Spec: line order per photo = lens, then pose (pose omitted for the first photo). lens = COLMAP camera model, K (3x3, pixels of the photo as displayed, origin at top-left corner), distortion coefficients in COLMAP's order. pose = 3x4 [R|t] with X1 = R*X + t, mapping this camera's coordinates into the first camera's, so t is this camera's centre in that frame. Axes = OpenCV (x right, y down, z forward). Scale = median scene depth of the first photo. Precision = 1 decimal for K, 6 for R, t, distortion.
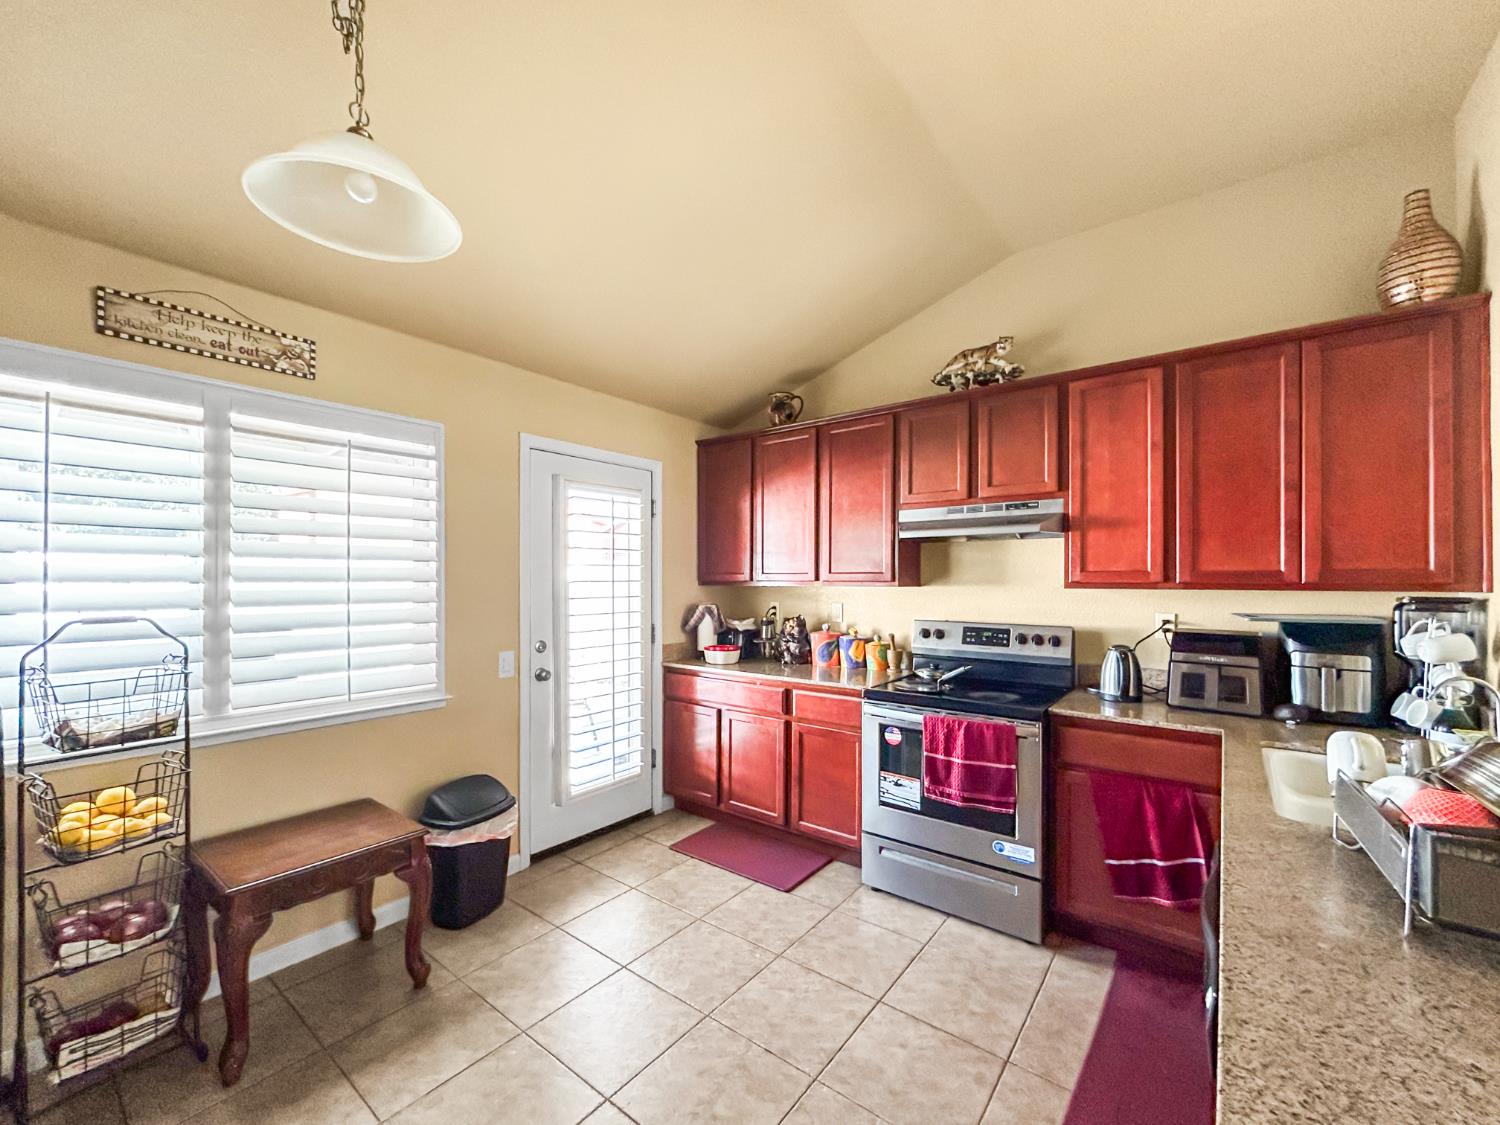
lens RADIAL K [[610.9, 0, 749.7], [0, 610.9, 576.1], [0, 0, 1]] dist [0.001278, 0.000192]
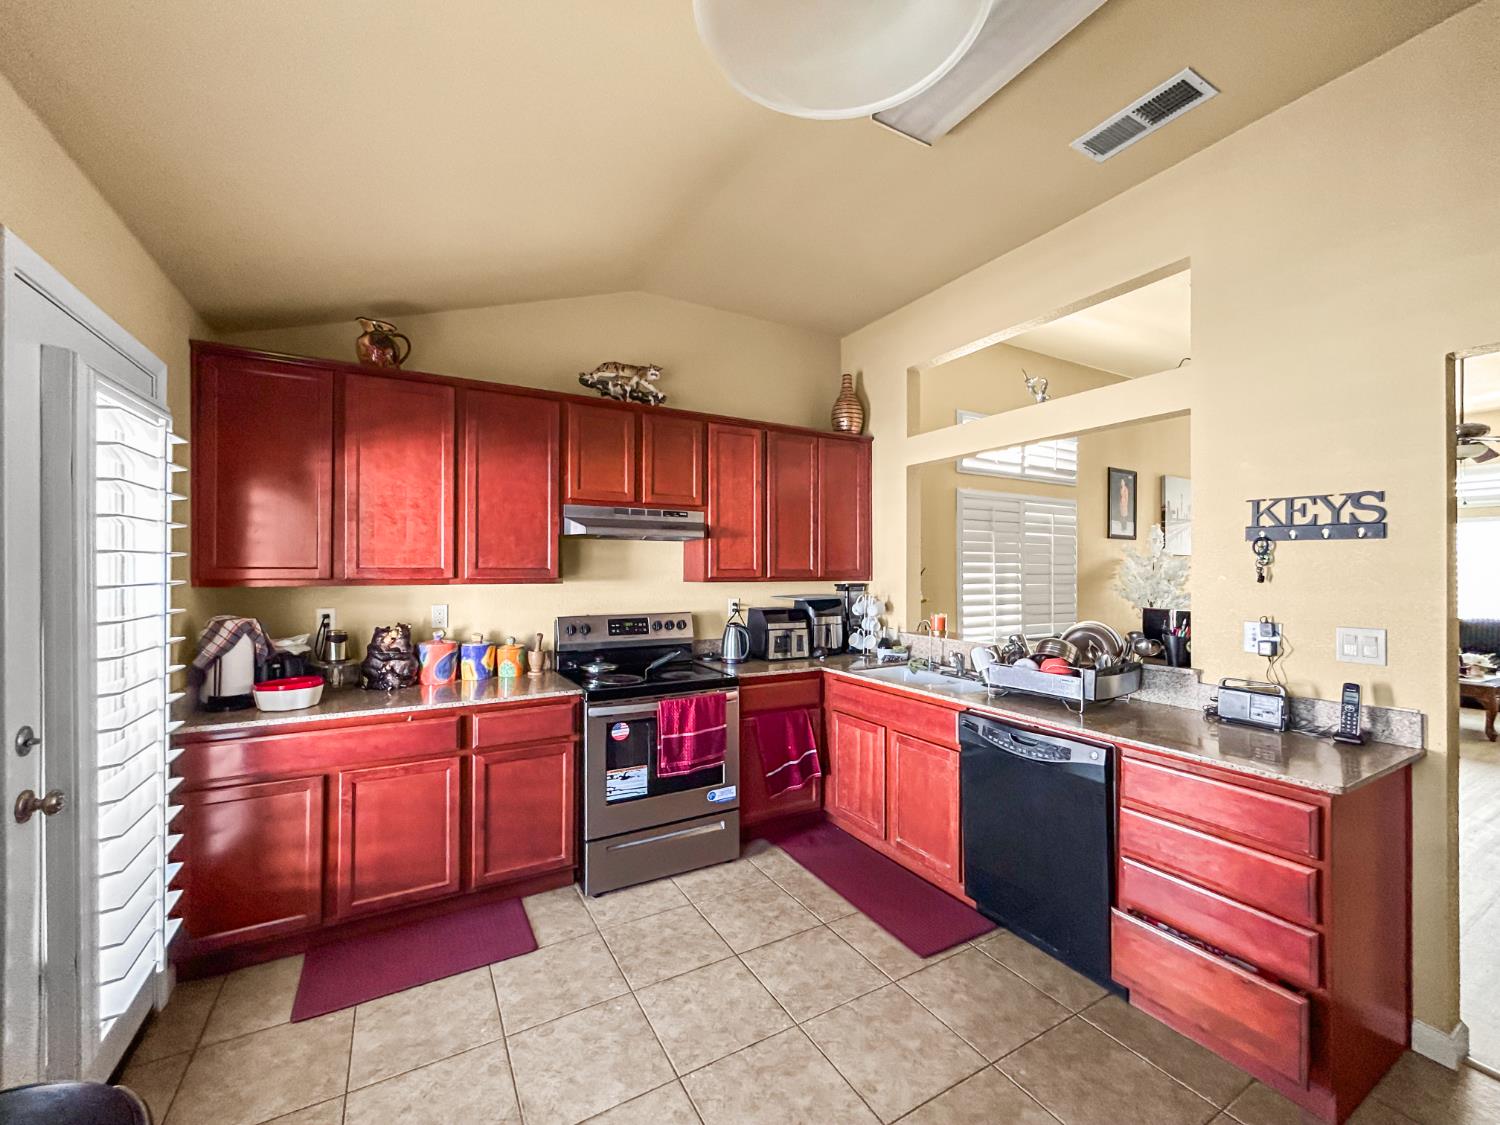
lens RADIAL K [[604.8, 0, 748.1], [0, 604.8, 567.6], [0, 0, 1]] dist [-0.002774, -0.000255]
pose [[0.385706, 0.003699, 0.922614, -0.579381], [-0.005280, 0.999984, -0.001802, -0.008233], [-0.922607, -0.004177, 0.385720, 0.402464]]
